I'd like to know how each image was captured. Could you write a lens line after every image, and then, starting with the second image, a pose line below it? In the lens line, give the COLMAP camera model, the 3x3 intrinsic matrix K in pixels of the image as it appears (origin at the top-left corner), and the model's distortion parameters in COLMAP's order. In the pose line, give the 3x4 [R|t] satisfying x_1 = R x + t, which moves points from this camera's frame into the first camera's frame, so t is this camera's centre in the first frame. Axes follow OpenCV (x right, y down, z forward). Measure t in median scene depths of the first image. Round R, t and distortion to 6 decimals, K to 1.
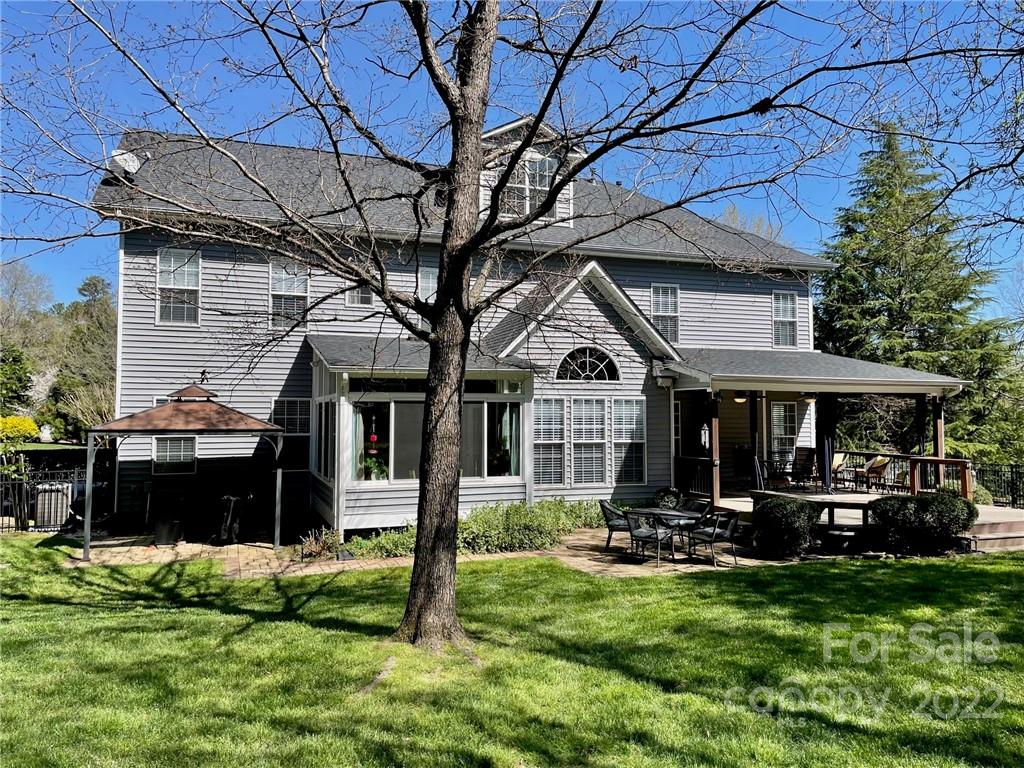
lens RADIAL K [[775.0, 0, 512.2], [0, 775.0, 371.3], [0, 0, 1]] dist [0.076179, -0.085625]
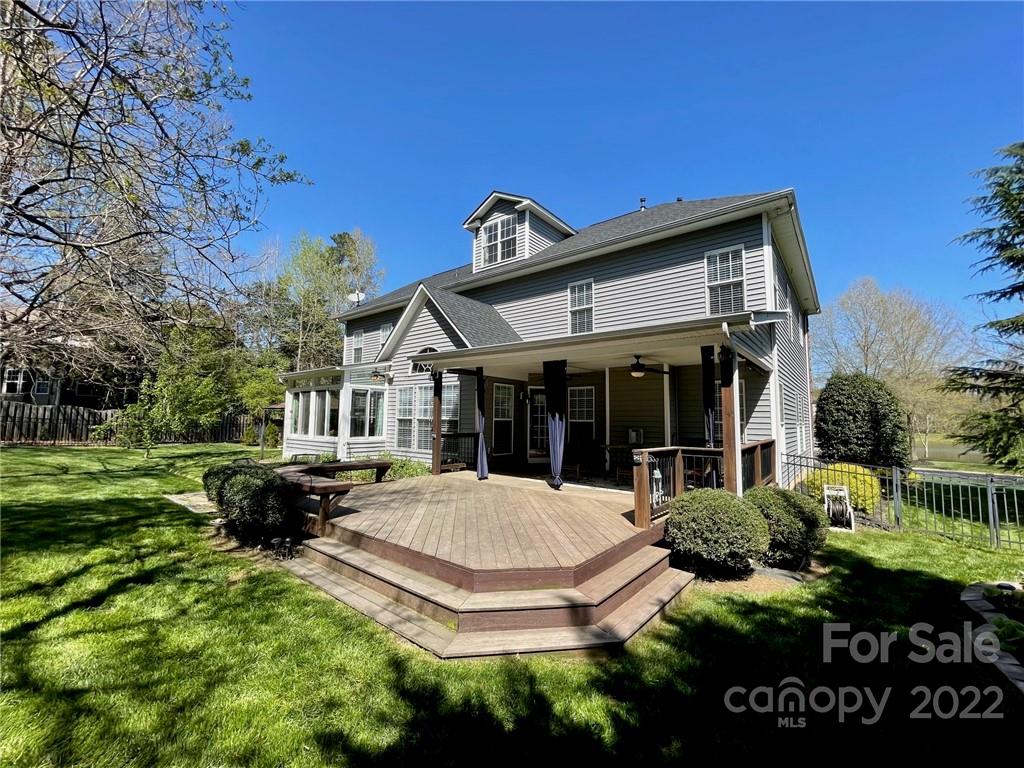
lens RADIAL K [[413.6, 0, 518.9], [0, 413.6, 383.6], [0, 0, 1]] dist [-0.006299, 0.000582]
pose [[0.525885, -0.066976, -0.847915, 0.821495], [0.033621, 0.997753, -0.057960, 0.081502], [0.849891, 0.001973, 0.526955, 0.797409]]
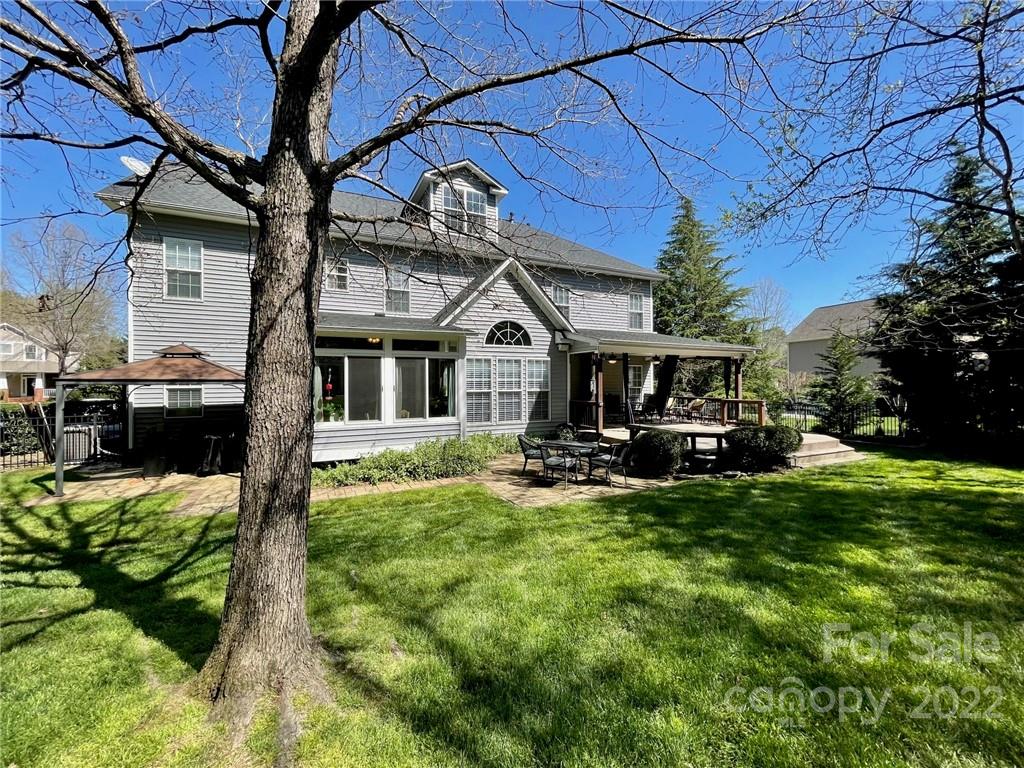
lens RADIAL K [[413.6, 0, 513.1], [0, 413.6, 380.2], [0, 0, 1]] dist [-0.006299, 0.000582]
pose [[0.994255, -0.004859, 0.106929, 0.028835], [-0.000661, 0.998672, 0.051521, 0.036872], [-0.107038, -0.051295, 0.992931, 0.291545]]
